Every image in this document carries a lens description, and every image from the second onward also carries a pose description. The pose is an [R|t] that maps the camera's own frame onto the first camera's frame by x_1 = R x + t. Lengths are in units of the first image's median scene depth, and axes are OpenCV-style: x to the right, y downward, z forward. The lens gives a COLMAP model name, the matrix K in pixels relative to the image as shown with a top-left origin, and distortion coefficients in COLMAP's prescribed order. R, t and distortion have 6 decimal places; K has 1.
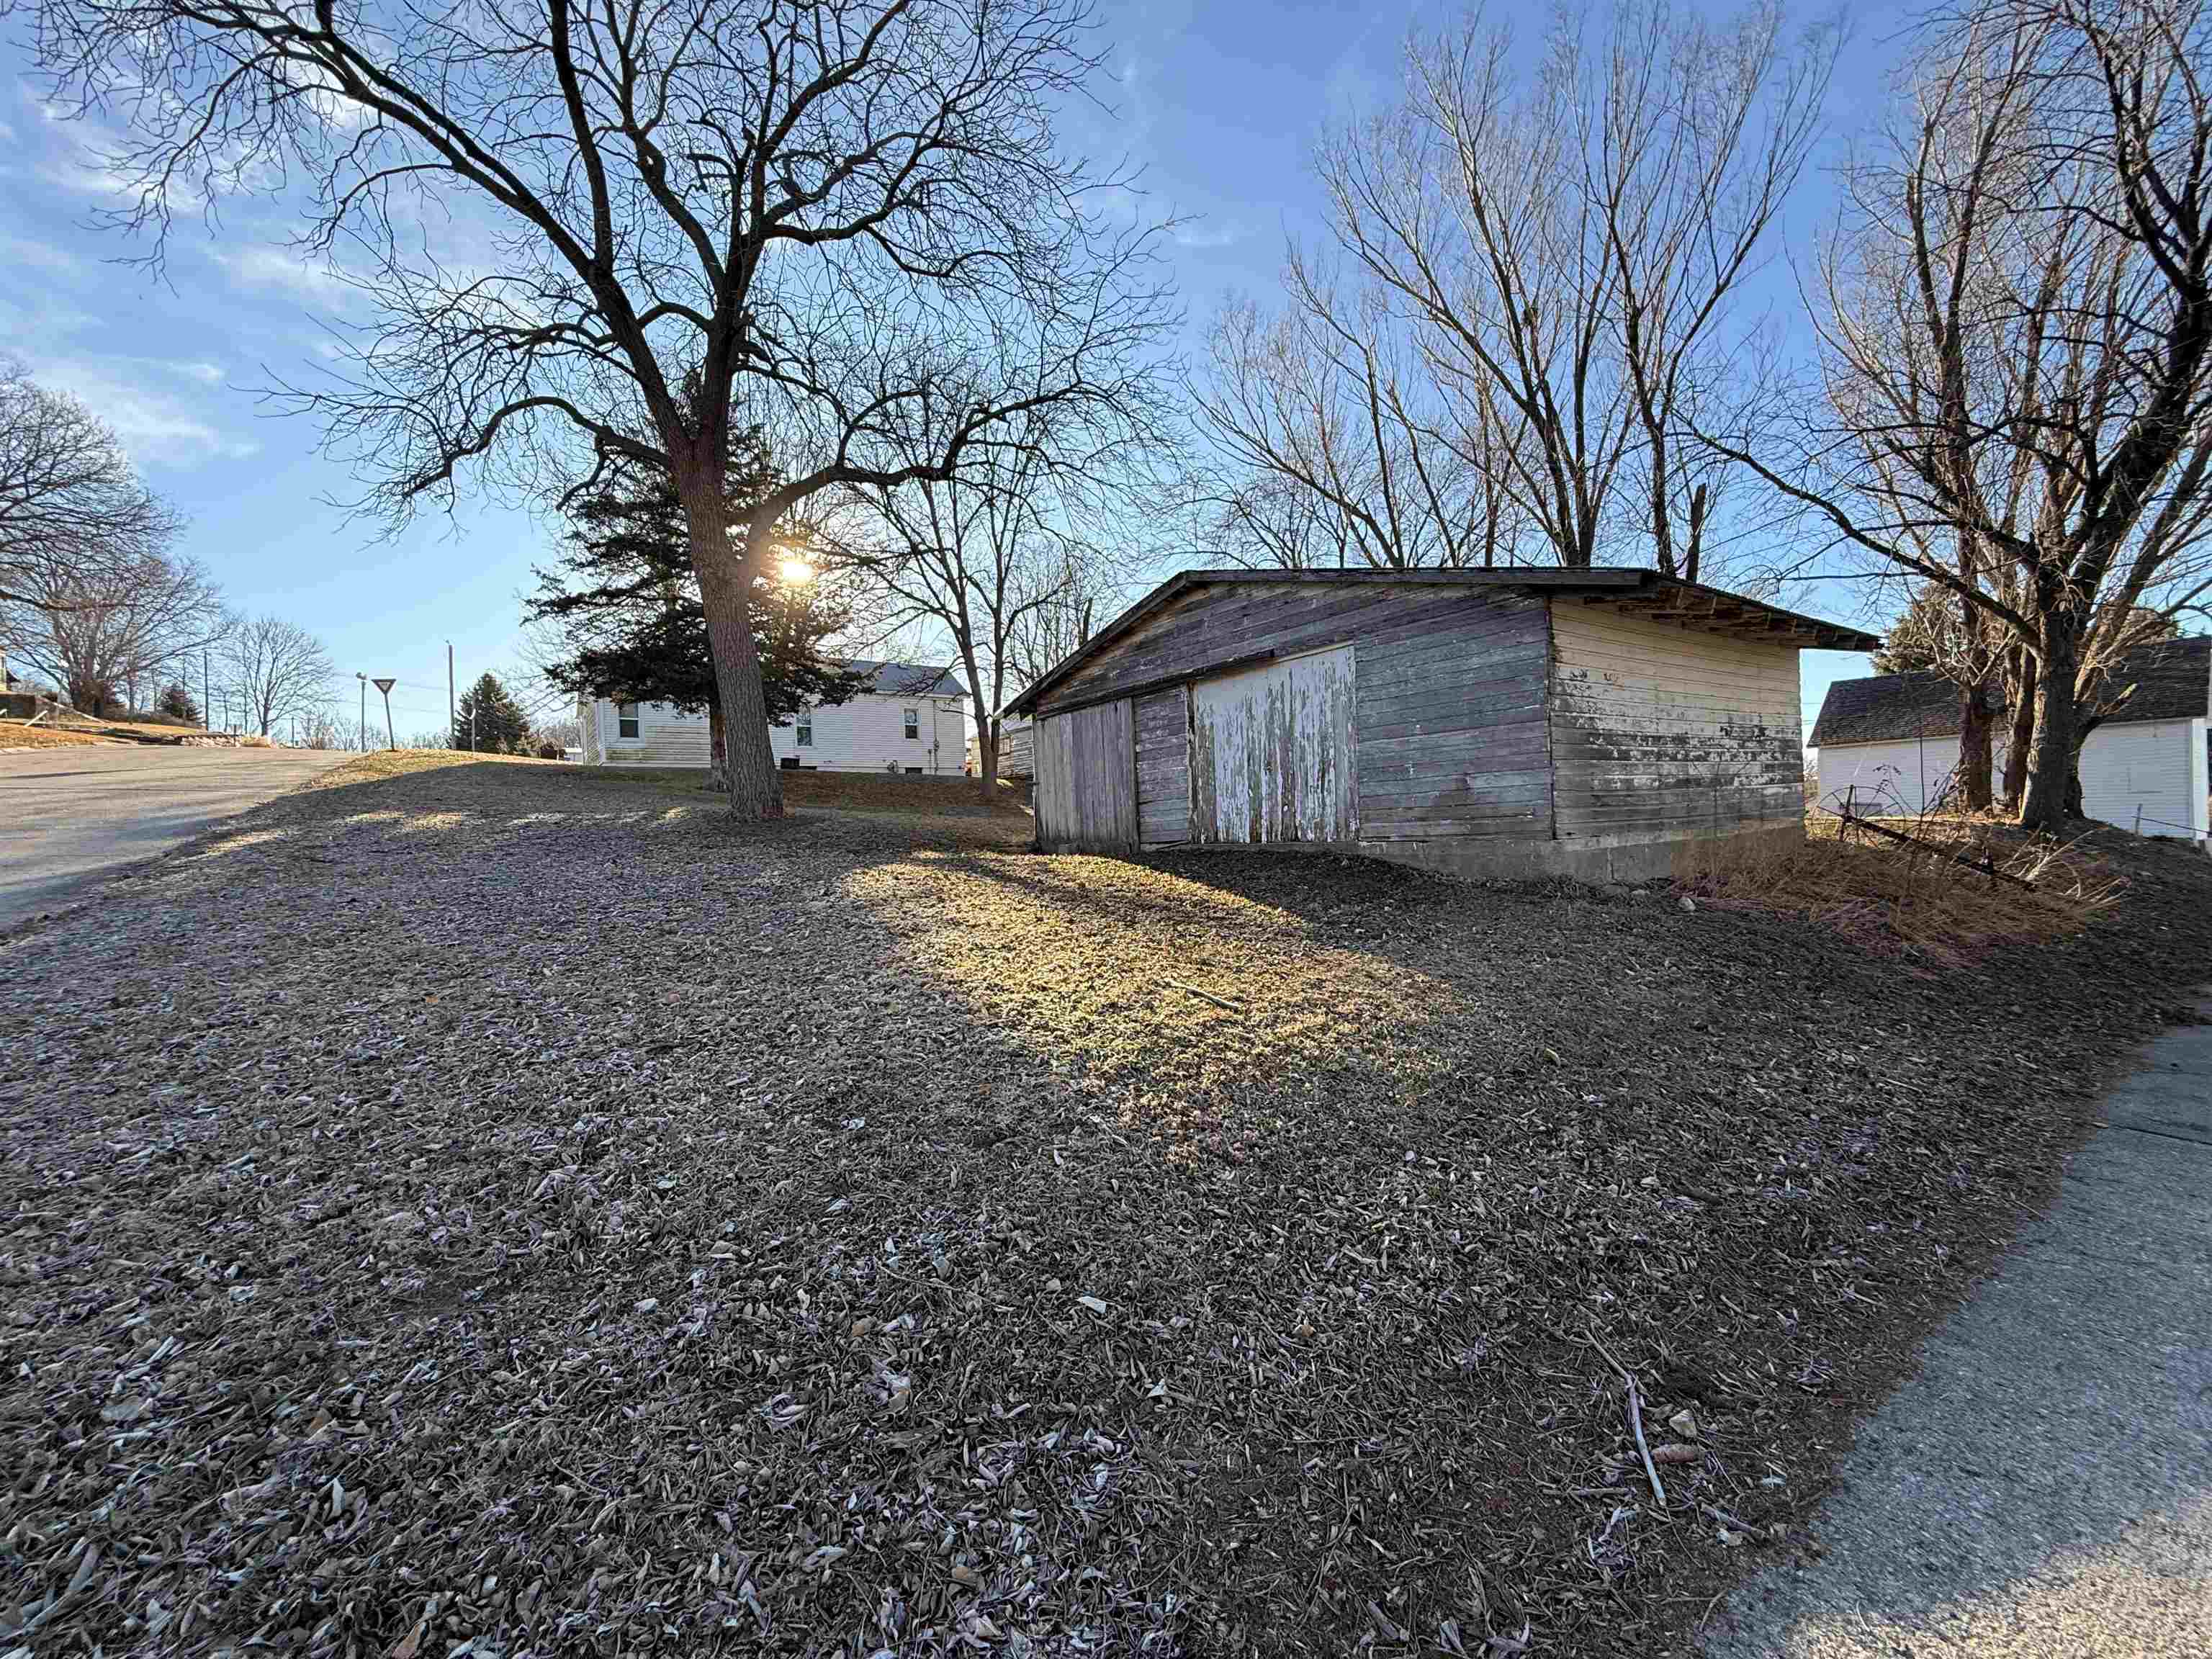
lens RADIAL K [[876.0, 0, 1106.0], [0, 876.0, 829.5], [0, 0, 1]] dist [-0.000264, -0.000065]
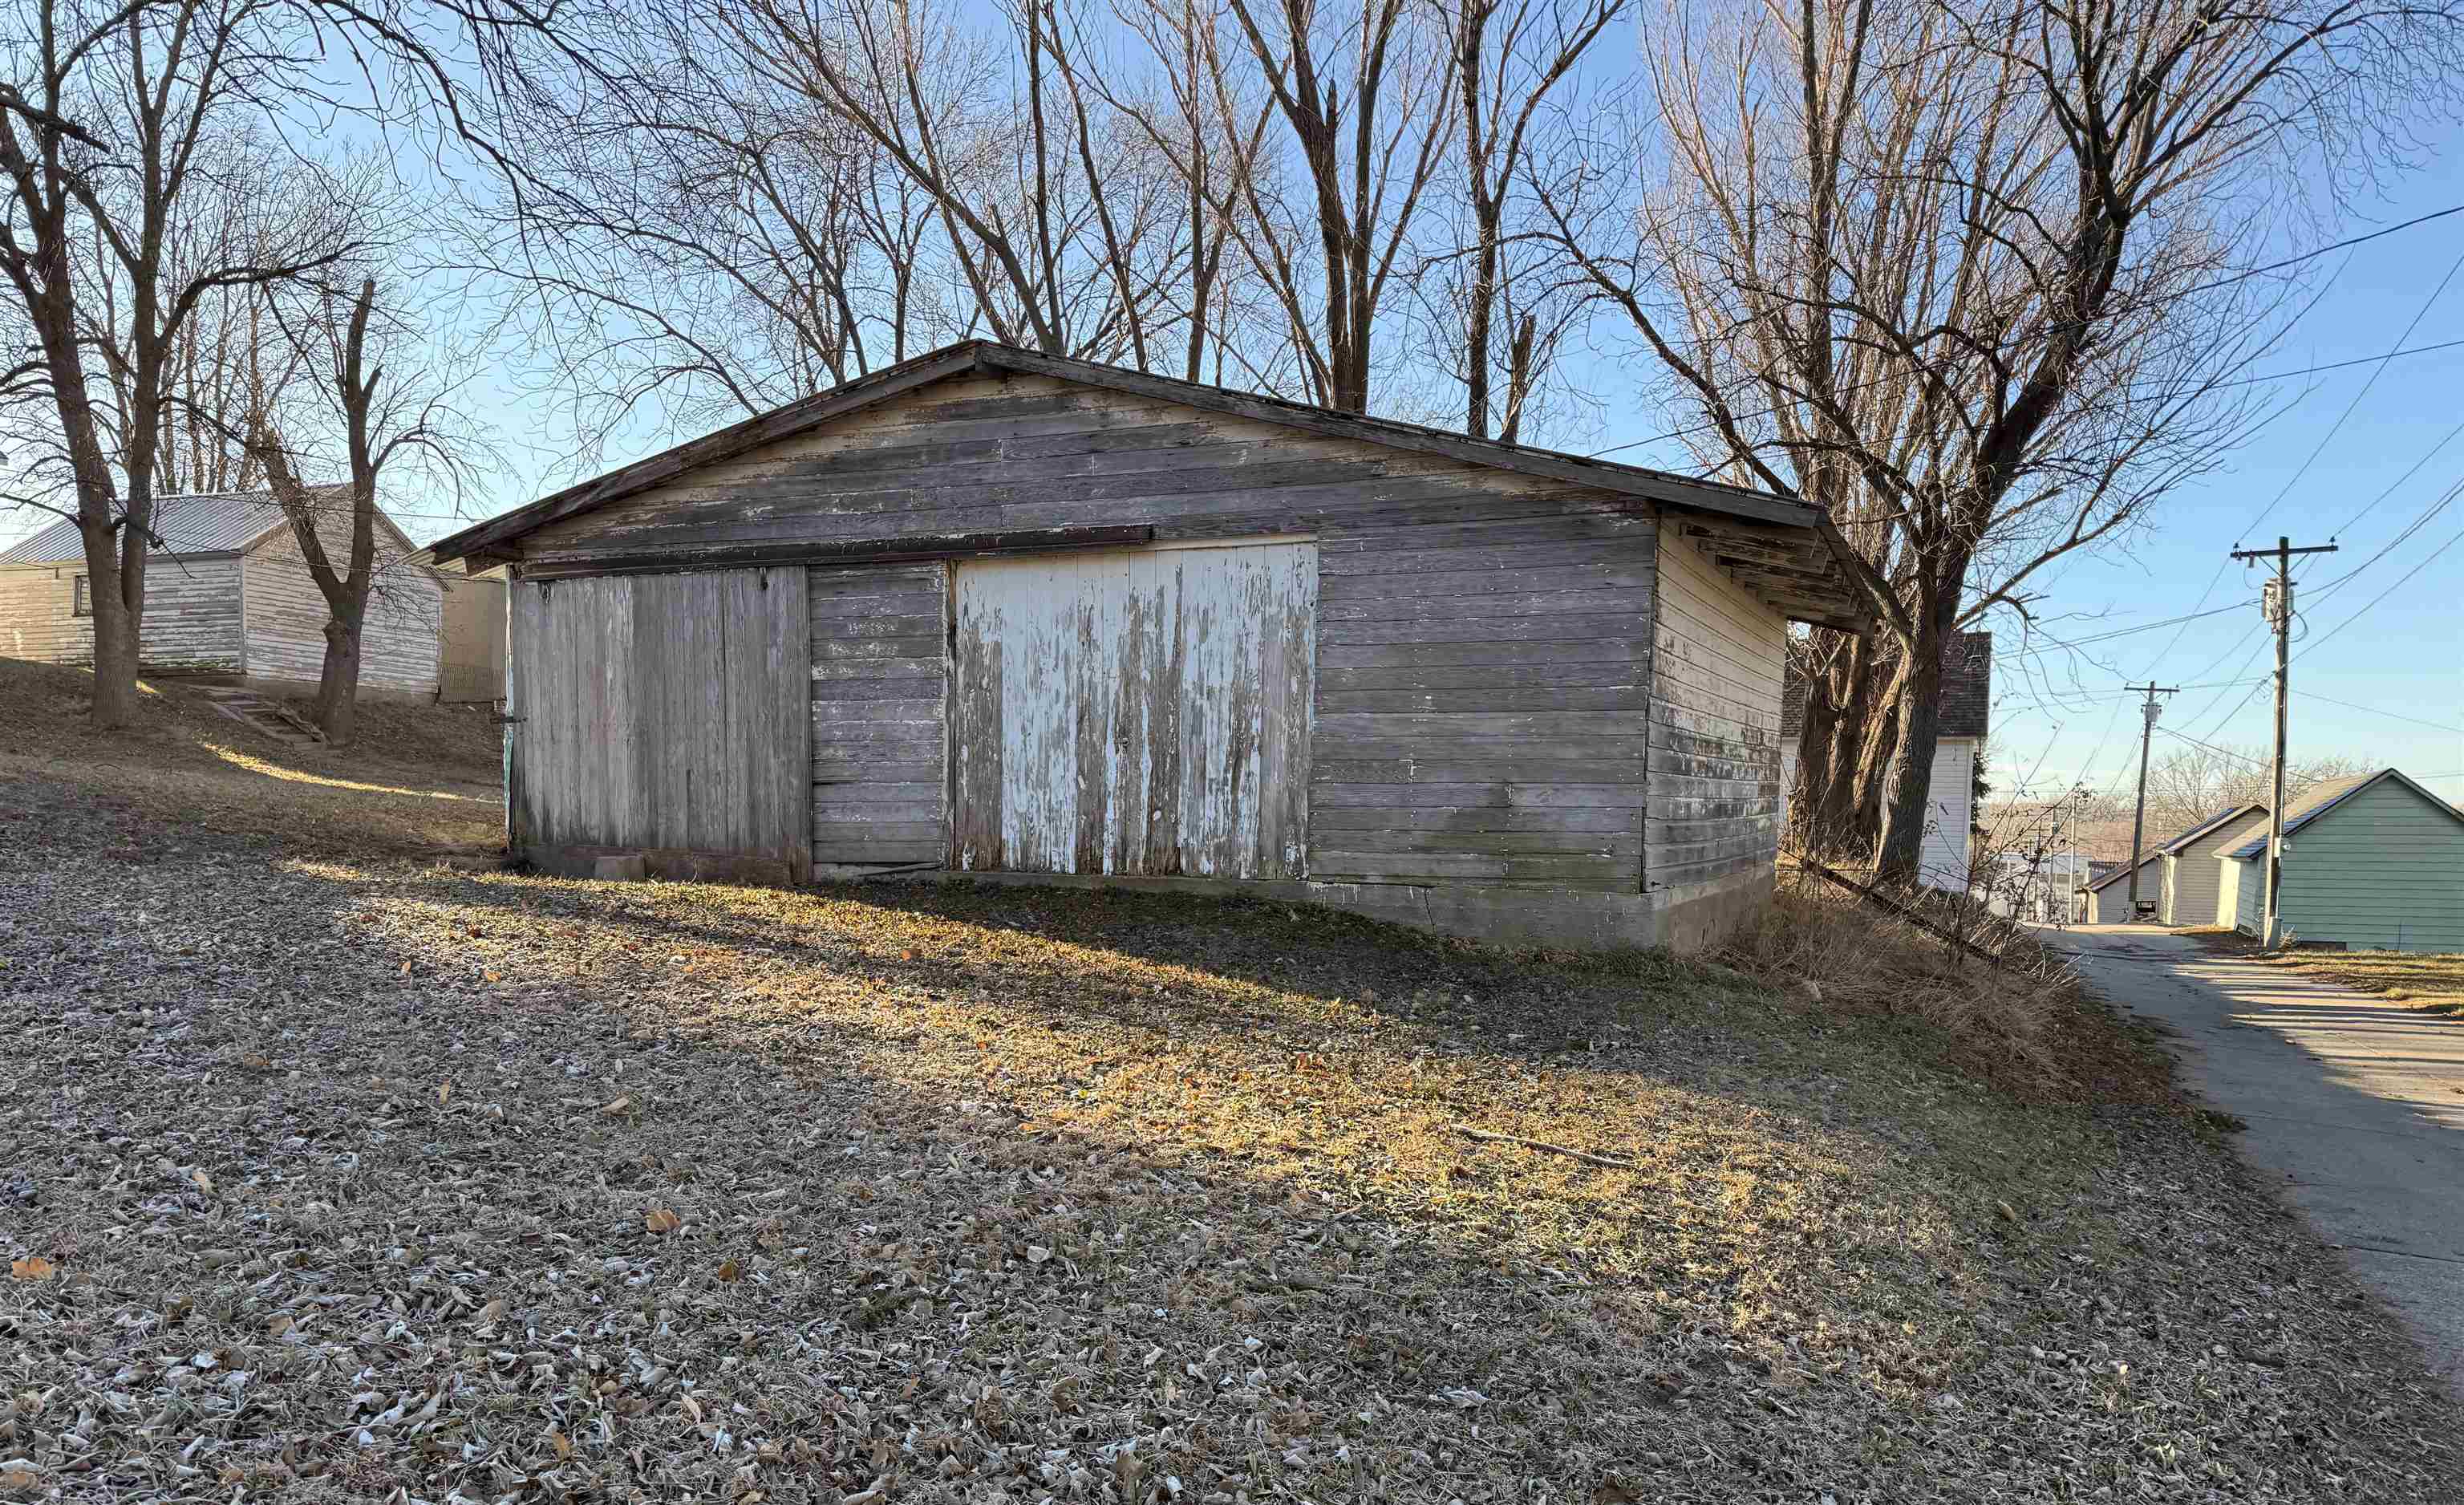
lens RADIAL K [[1687.3, 0, 1233.8], [0, 1687.3, 963.0], [0, 0, 1]] dist [0.091395, -0.132481]
pose [[0.855921, 0.003788, 0.517092, -0.295608], [-0.047186, 0.996373, 0.070806, -0.008133], [-0.514949, -0.085003, 0.852996, 0.036354]]
